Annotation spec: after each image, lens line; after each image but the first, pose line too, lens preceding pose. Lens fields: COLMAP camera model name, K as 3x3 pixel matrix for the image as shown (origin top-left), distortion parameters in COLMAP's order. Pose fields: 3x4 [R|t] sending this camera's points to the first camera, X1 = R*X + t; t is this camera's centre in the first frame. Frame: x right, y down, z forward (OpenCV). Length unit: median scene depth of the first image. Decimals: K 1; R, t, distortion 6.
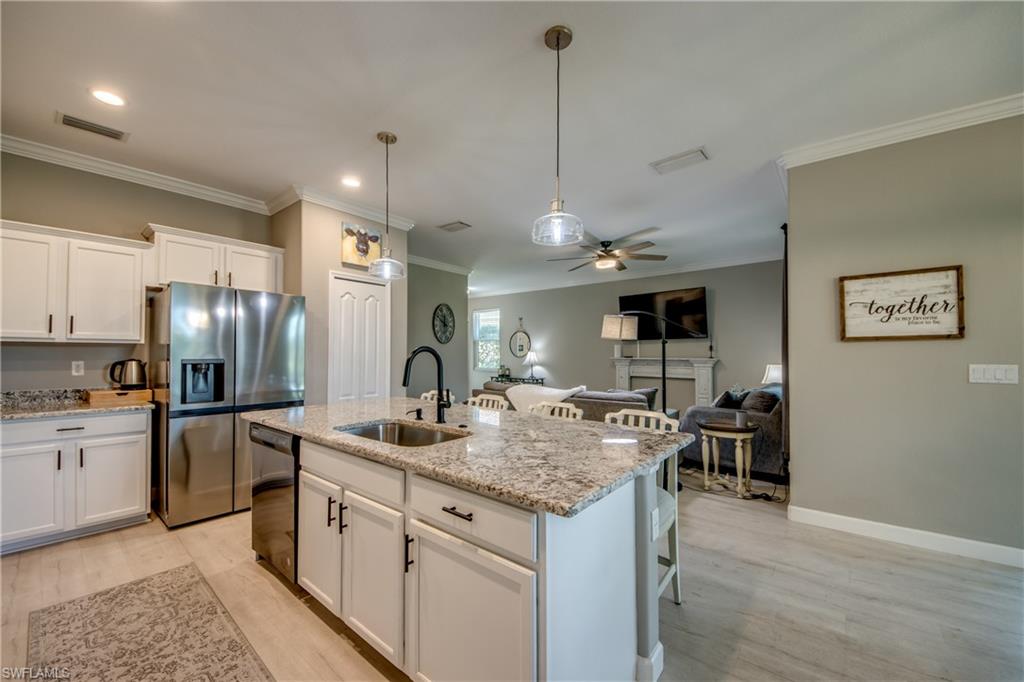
lens RADIAL K [[393.8, 0, 507.4], [0, 393.8, 348.5], [0, 0, 1]] dist [0.019513, -0.013604]
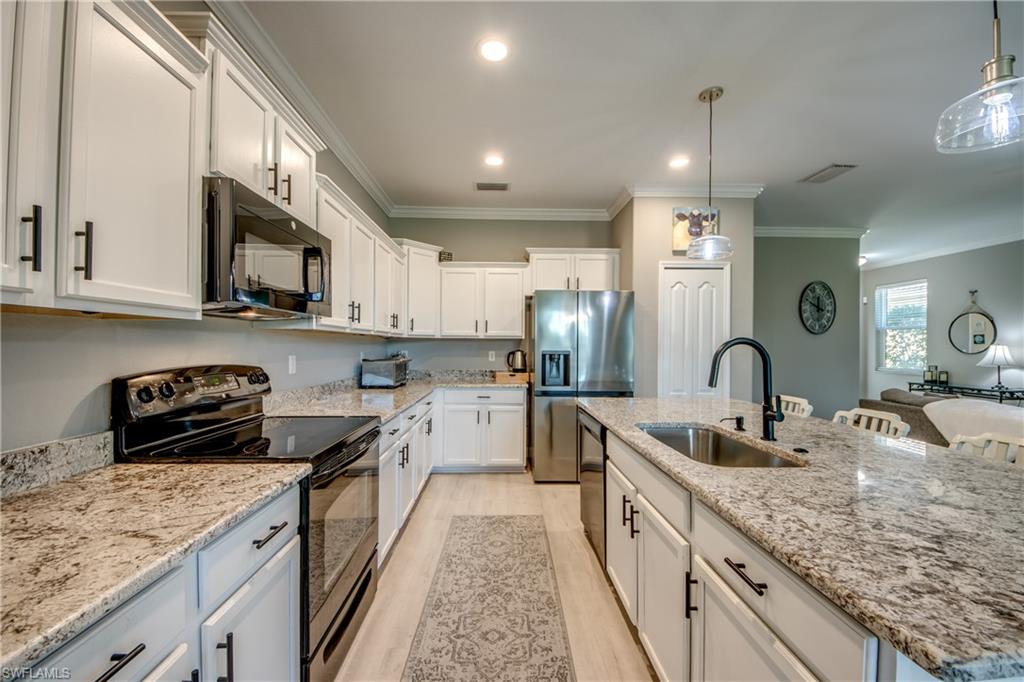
lens RADIAL K [[393.8, 0, 508.7], [0, 393.8, 346.1], [0, 0, 1]] dist [0.019513, -0.013604]
pose [[0.659922, 0.001969, -0.751332, 0.055745], [0.006185, 0.999948, 0.008054, 0.002007], [0.751309, -0.009962, 0.659875, 0.102813]]
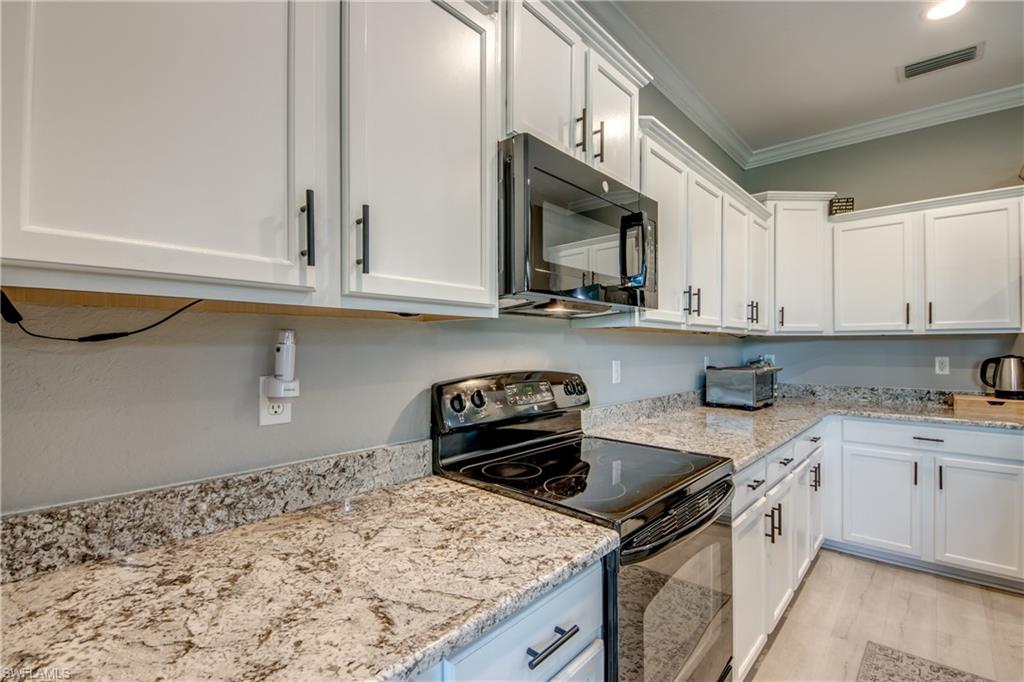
lens RADIAL K [[462.6, 0, 503.8], [0, 462.6, 341.6], [0, 0, 1]] dist [0.005884, -0.009745]
pose [[-0.055176, -0.012639, -0.998397, -0.090155], [0.012961, 0.999827, -0.013373, 0.001558], [0.998393, -0.013678, -0.055003, 0.168586]]
